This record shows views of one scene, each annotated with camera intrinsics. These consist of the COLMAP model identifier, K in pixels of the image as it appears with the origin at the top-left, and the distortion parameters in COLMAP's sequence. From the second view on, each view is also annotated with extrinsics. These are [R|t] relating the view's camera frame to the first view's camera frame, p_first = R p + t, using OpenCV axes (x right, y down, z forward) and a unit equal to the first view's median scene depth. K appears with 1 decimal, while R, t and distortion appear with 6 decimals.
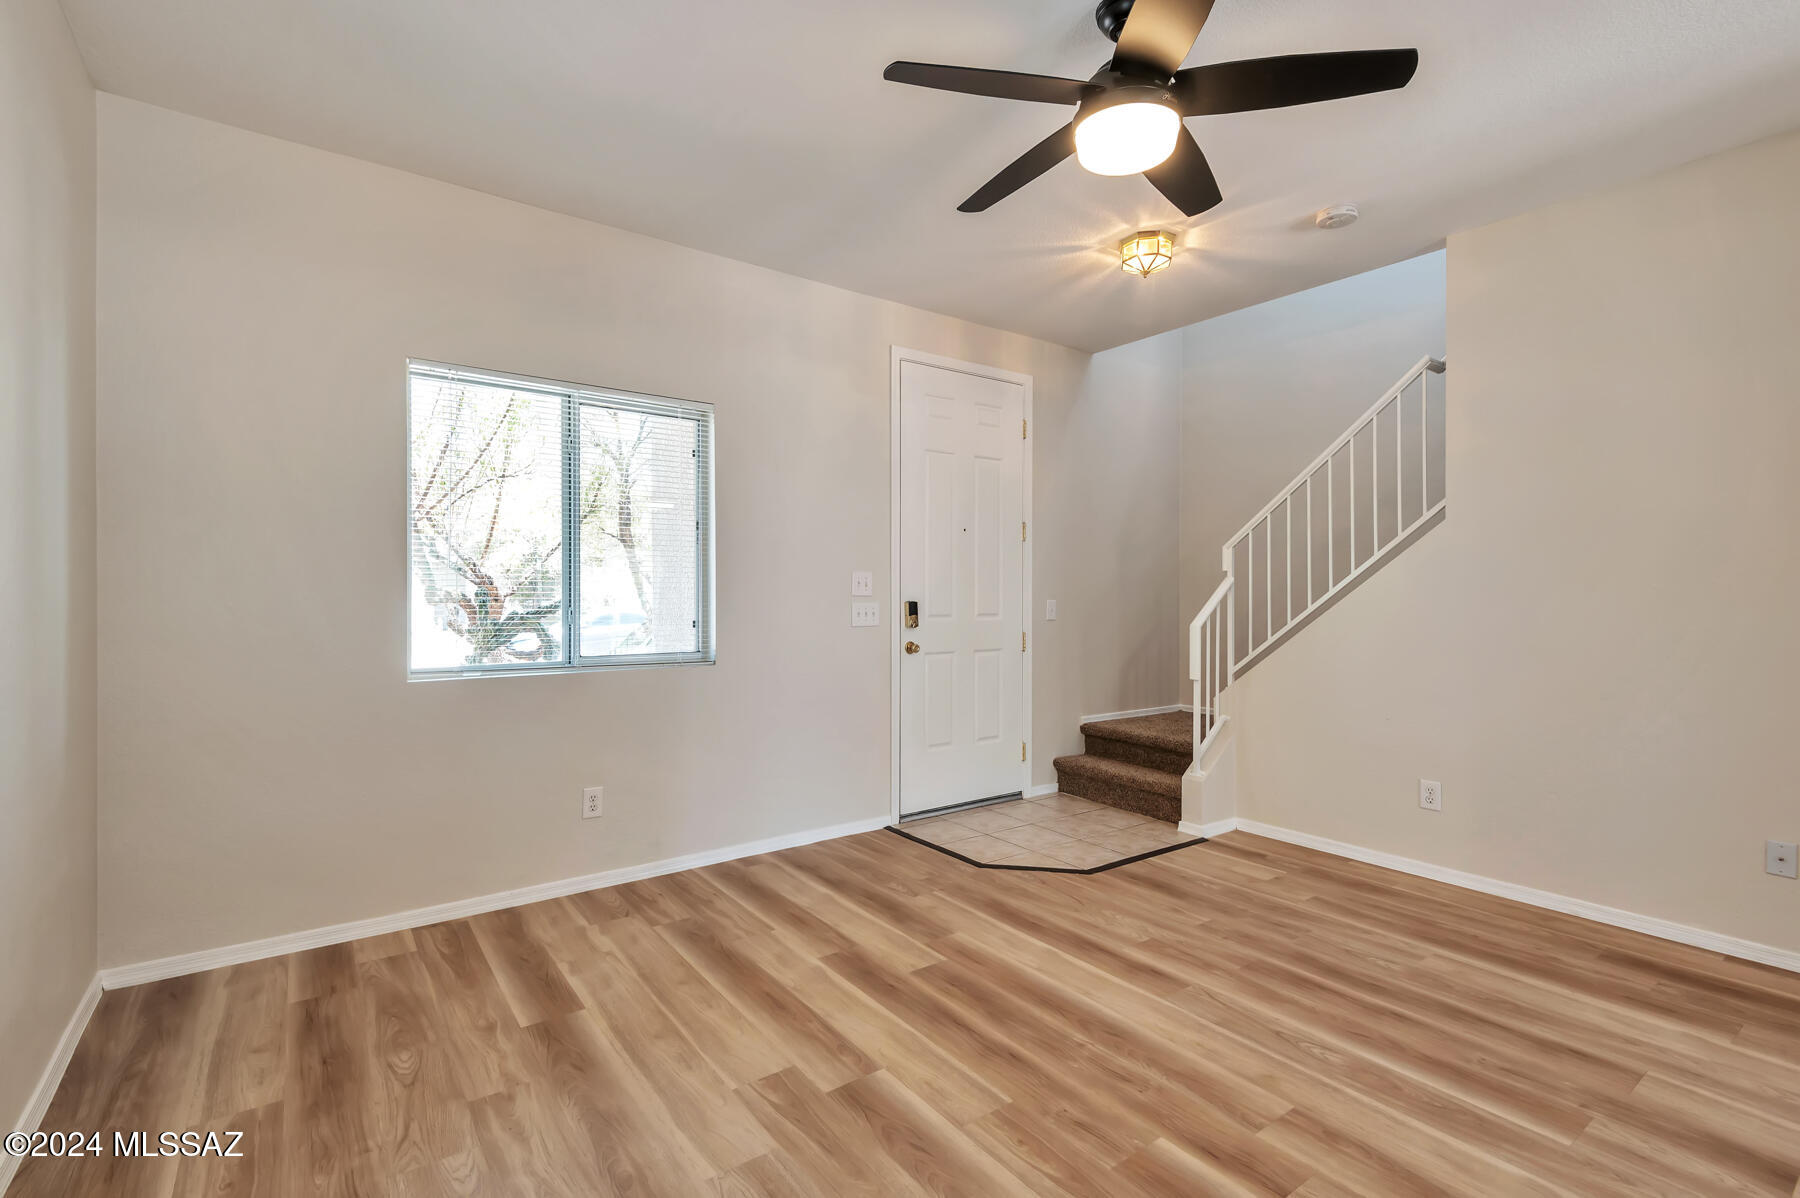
lens RADIAL K [[814.0, 0, 880.9], [0, 814.0, 594.7], [0, 0, 1]] dist [0.020774, -0.009548]
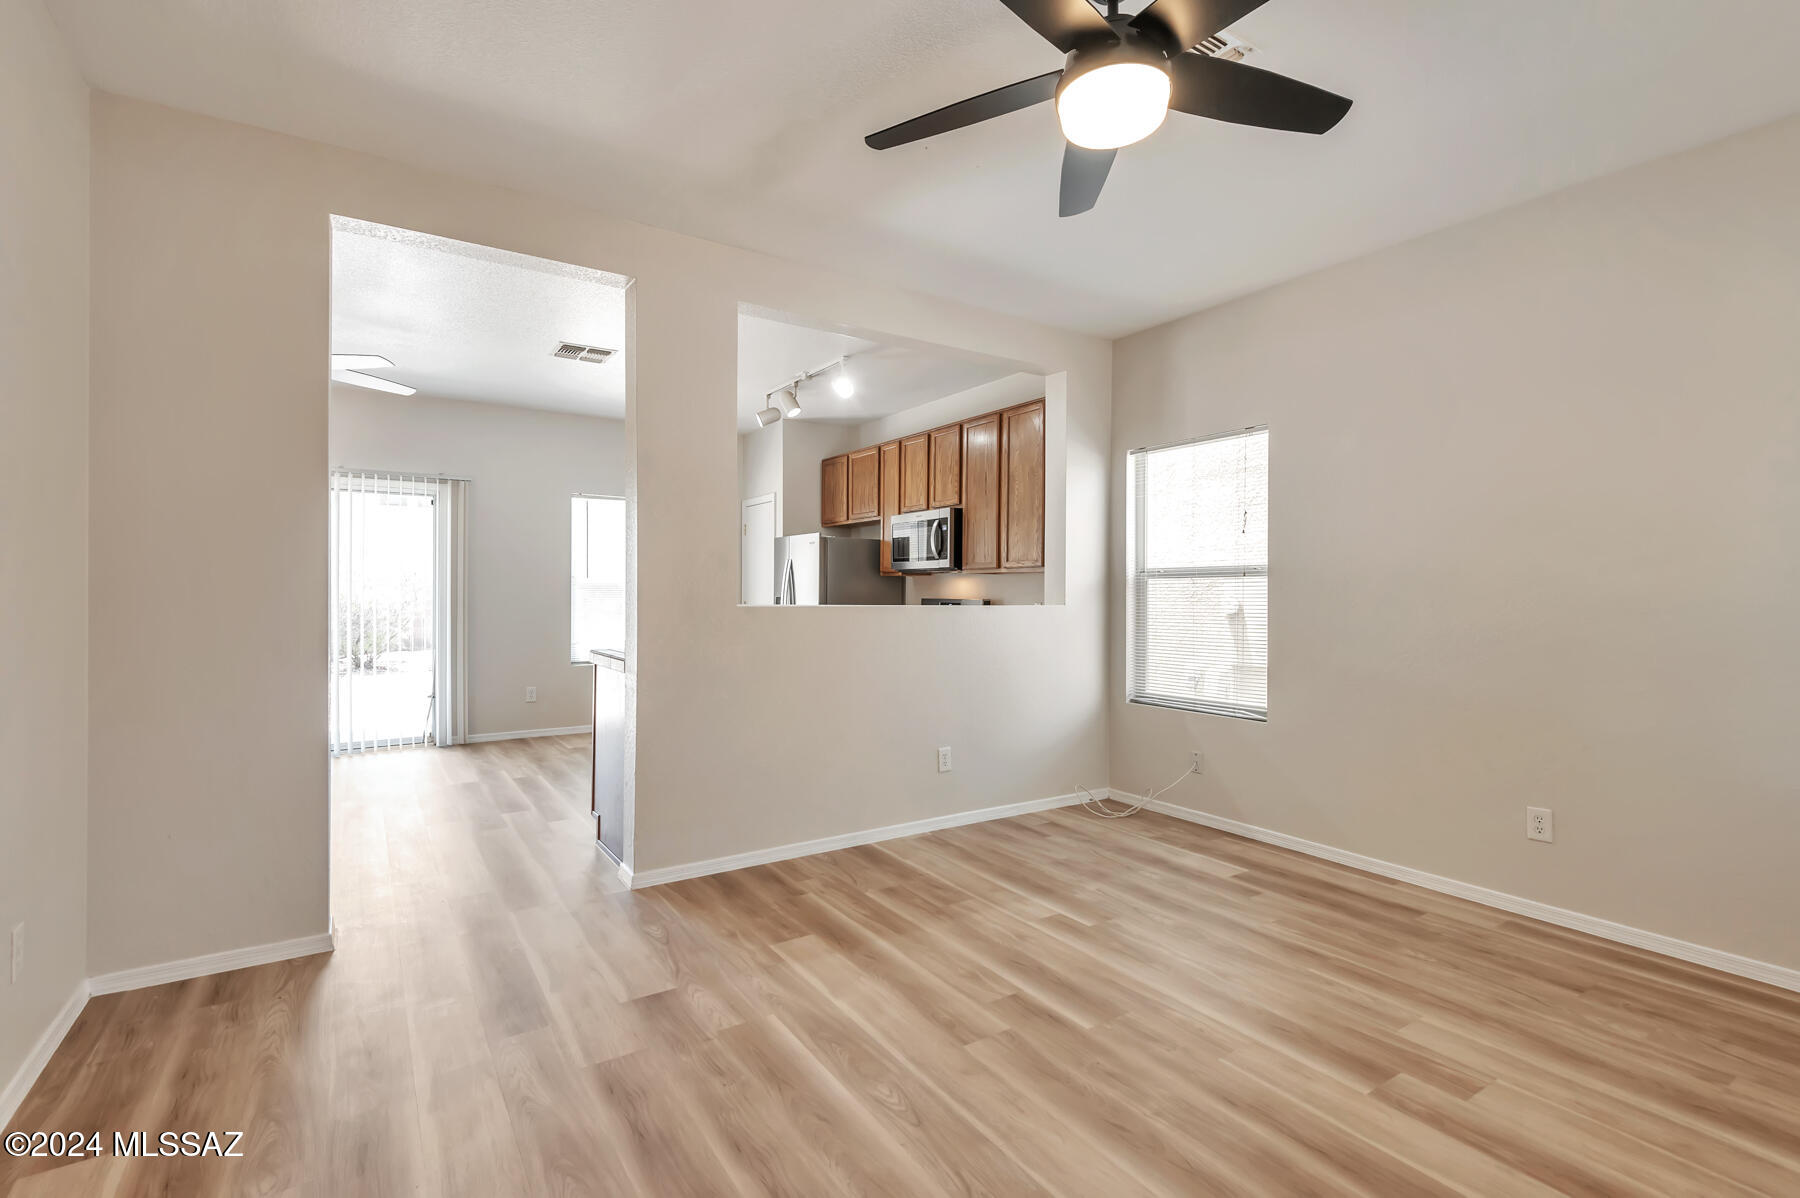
lens RADIAL K [[814.0, 0, 891.3], [0, 814.0, 587.0], [0, 0, 1]] dist [0.020774, -0.009548]
pose [[-0.999199, -0.007369, 0.039327, 0.442887], [-0.007583, 0.999957, -0.005297, -0.003543], [-0.039287, -0.005591, -0.999212, 1.681169]]
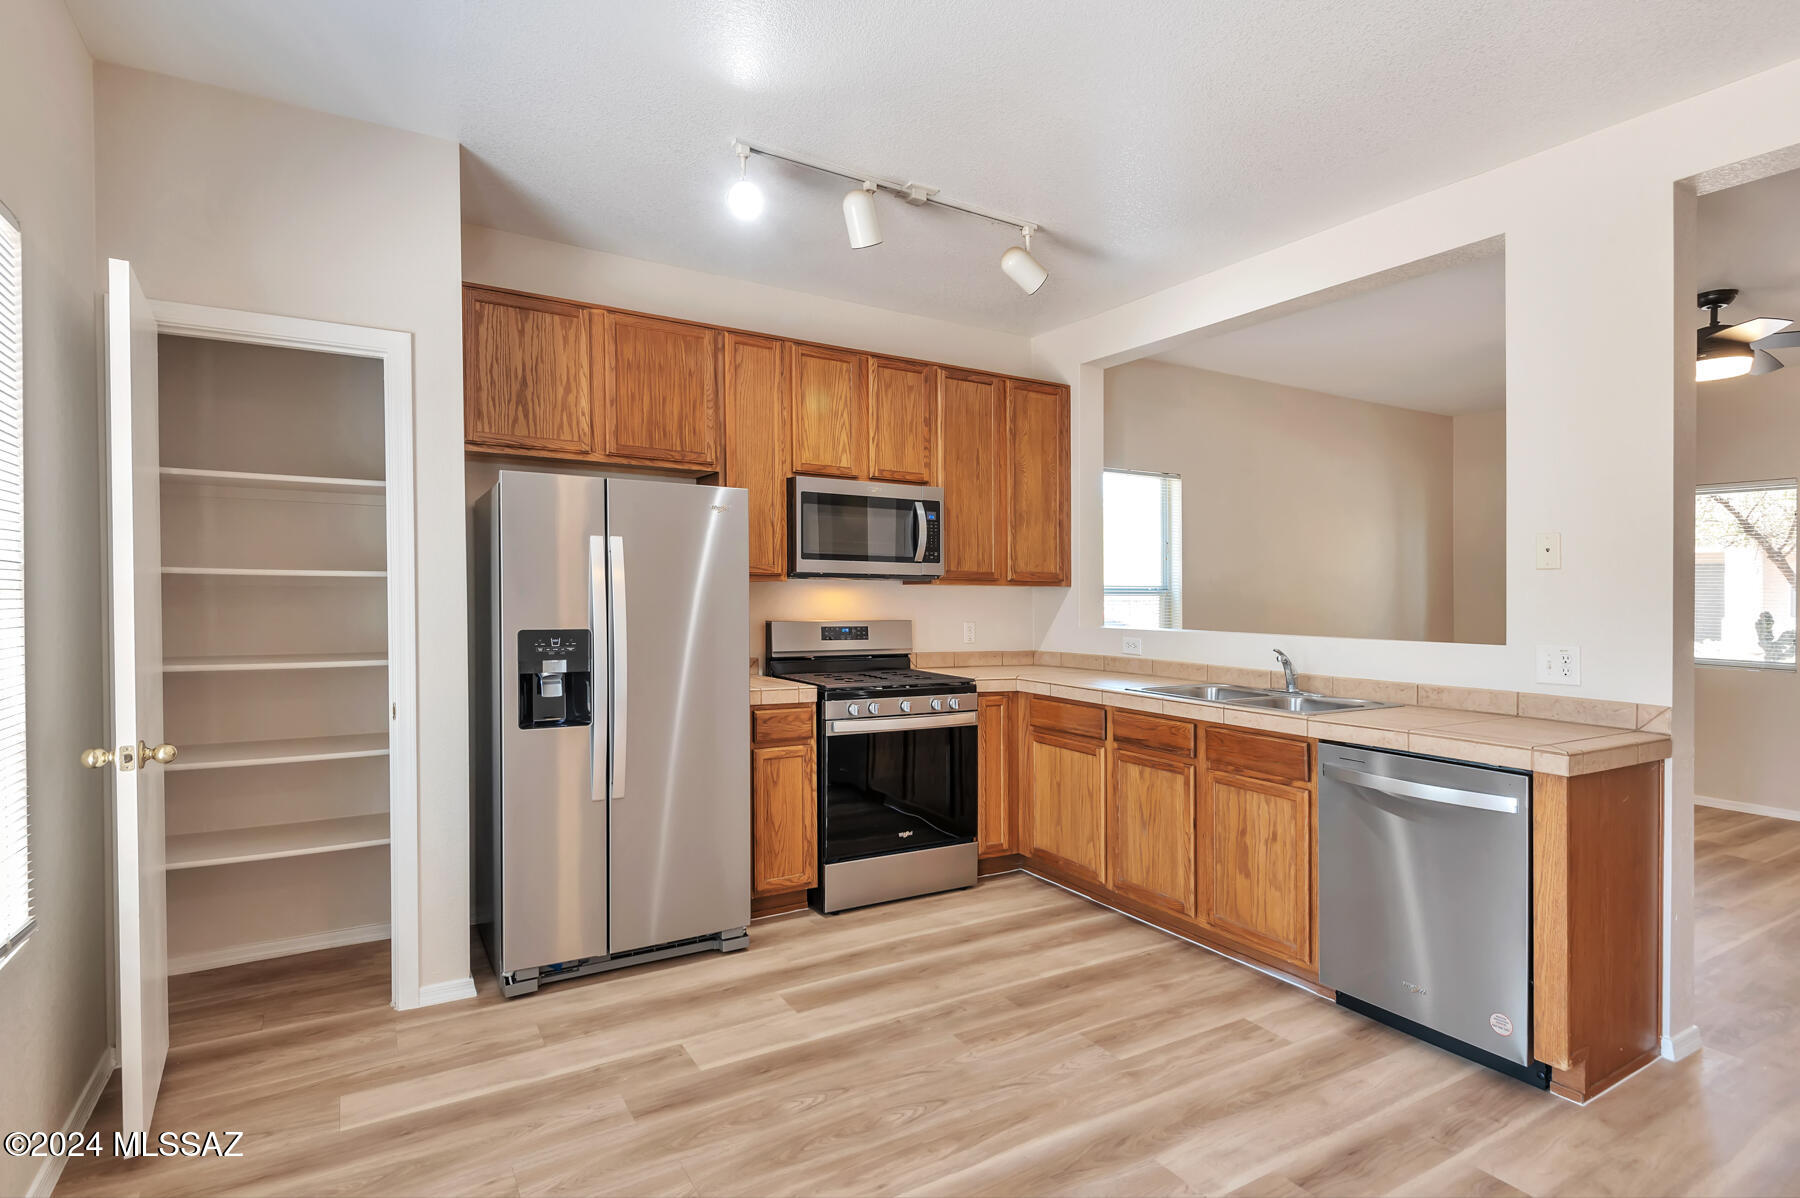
lens RADIAL K [[901.4, 0, 902.2], [0, 901.4, 595.9], [0, 0, 1]] dist [0.012688, -0.005093]
pose [[-0.074305, 0.002300, -0.997233, 2.078173], [-0.013298, 0.999906, 0.003297, -0.037017], [0.997147, 0.013506, -0.074267, -0.530971]]
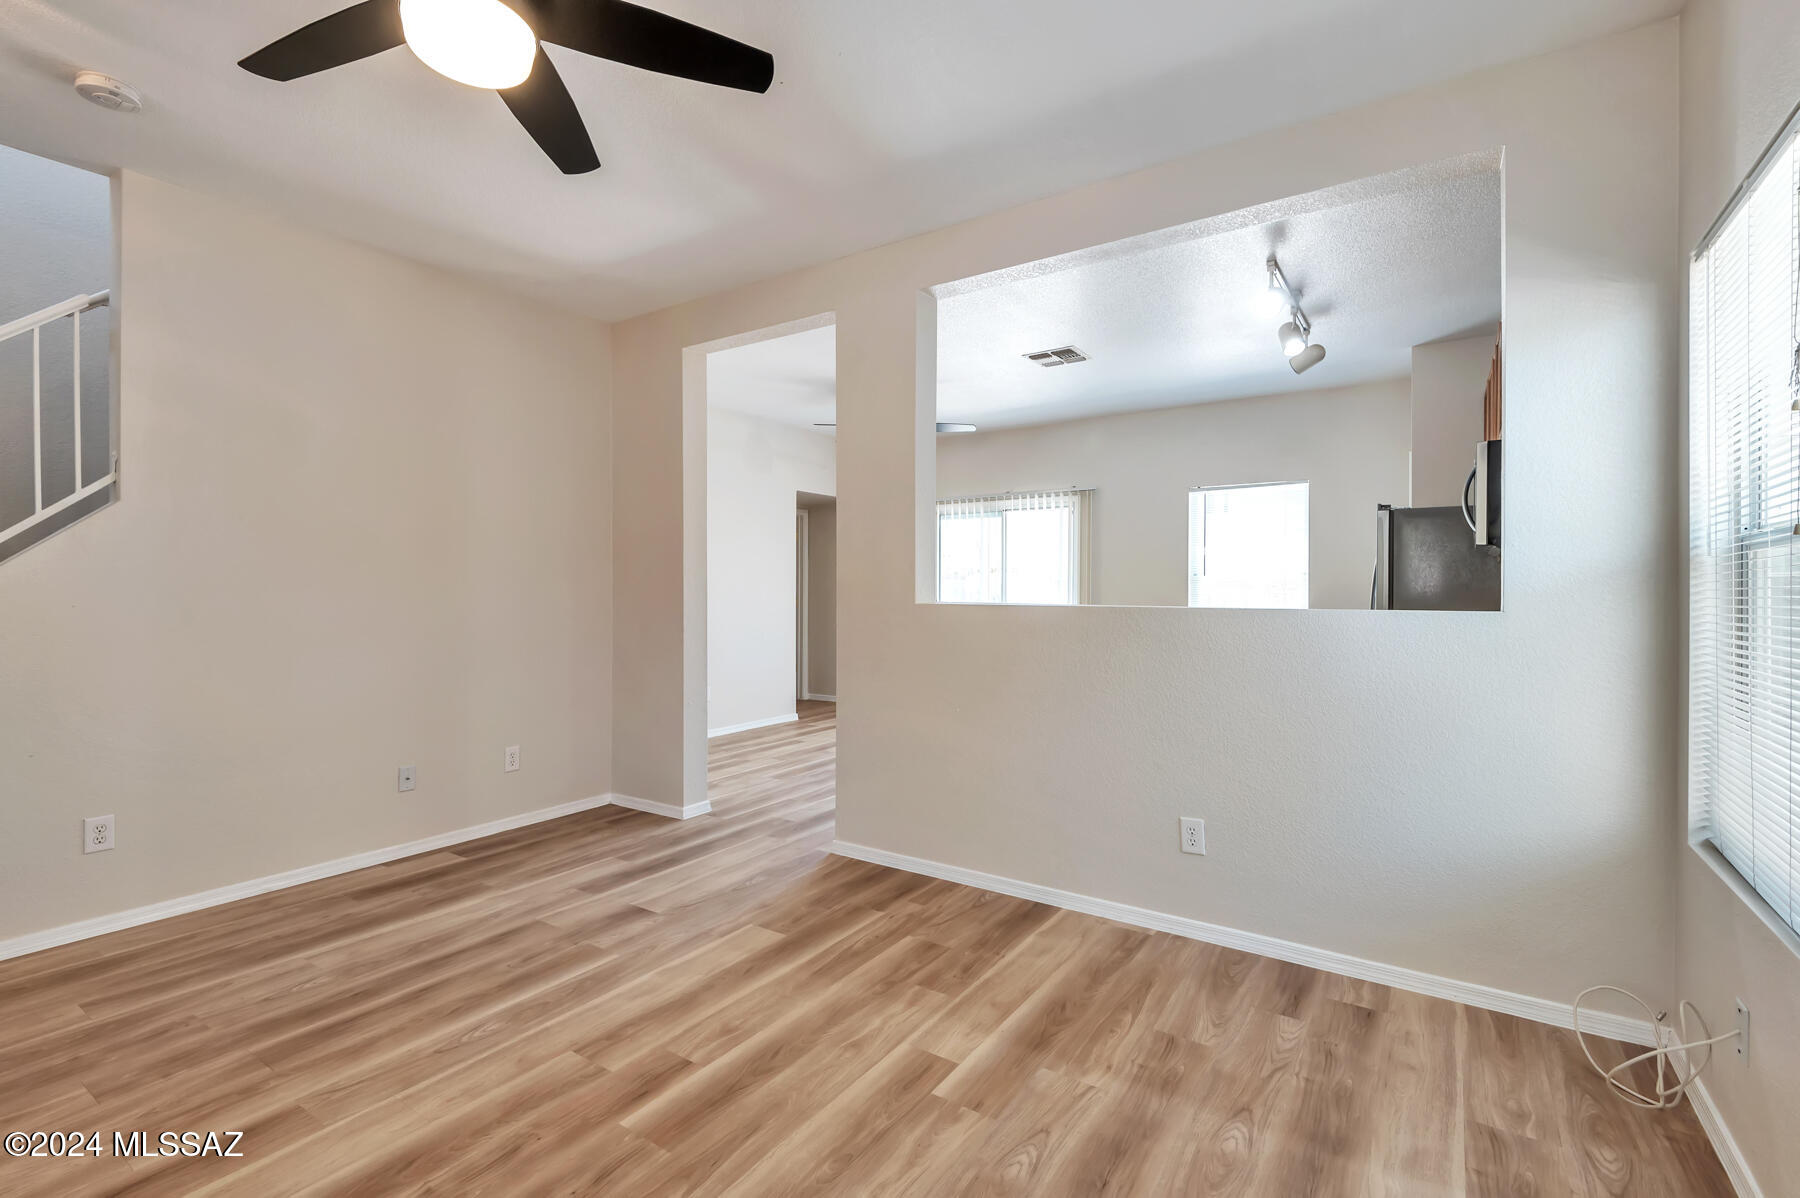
lens RADIAL K [[814.0, 0, 895.6], [0, 814.0, 584.8], [0, 0, 1]] dist [0.020774, -0.009548]
pose [[-0.348856, 0.002989, 0.937172, -0.547675], [0.000349, 0.999995, -0.003060, -0.004415], [-0.937176, -0.000741, -0.348855, 0.767282]]
